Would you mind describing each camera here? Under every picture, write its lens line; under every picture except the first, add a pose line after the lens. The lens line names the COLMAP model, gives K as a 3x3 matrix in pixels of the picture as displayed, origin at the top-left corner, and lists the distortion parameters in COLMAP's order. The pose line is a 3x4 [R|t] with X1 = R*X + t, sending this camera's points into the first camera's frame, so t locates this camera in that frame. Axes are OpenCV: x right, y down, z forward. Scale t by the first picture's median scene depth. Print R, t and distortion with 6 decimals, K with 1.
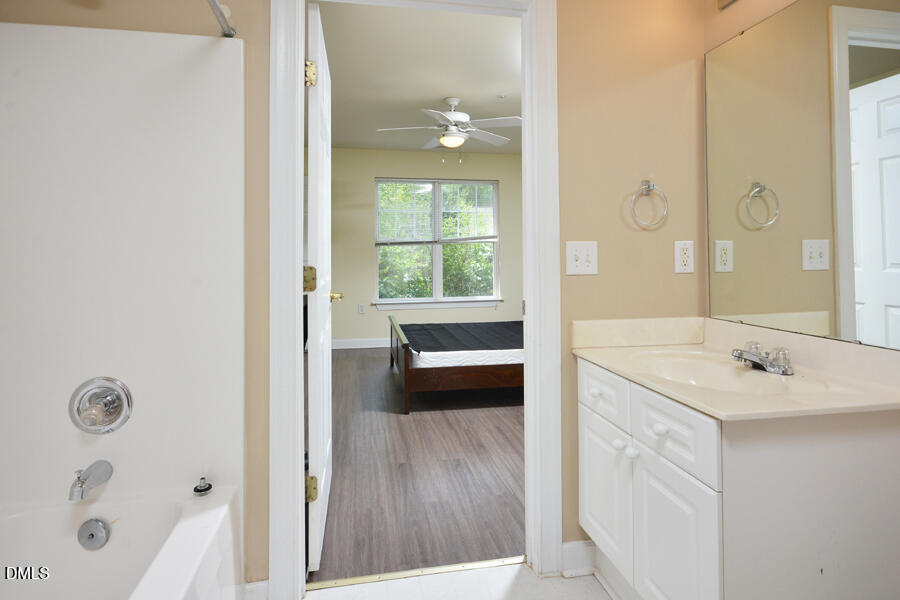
lens RADIAL K [[503.5, 0, 445.2], [0, 503.5, 241.5], [0, 0, 1]] dist [-0.001066, -0.000474]
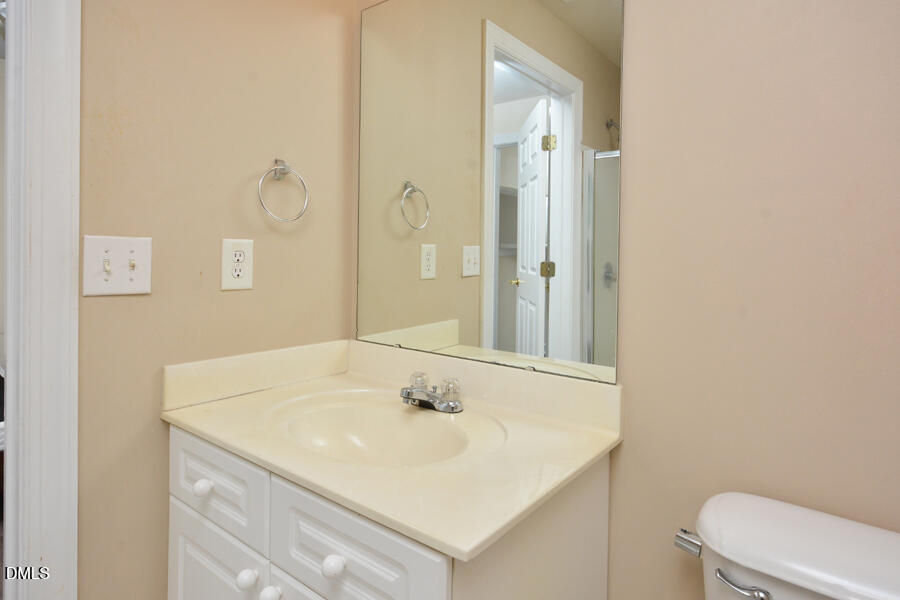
lens RADIAL K [[503.5, 0, 474.0], [0, 503.5, 264.0], [0, 0, 1]] dist [-0.001066, -0.000474]
pose [[0.700564, 0.009358, 0.713528, 0.064510], [-0.044052, 0.998574, 0.030155, -0.003955], [-0.712228, -0.052557, 0.699977, 0.260704]]
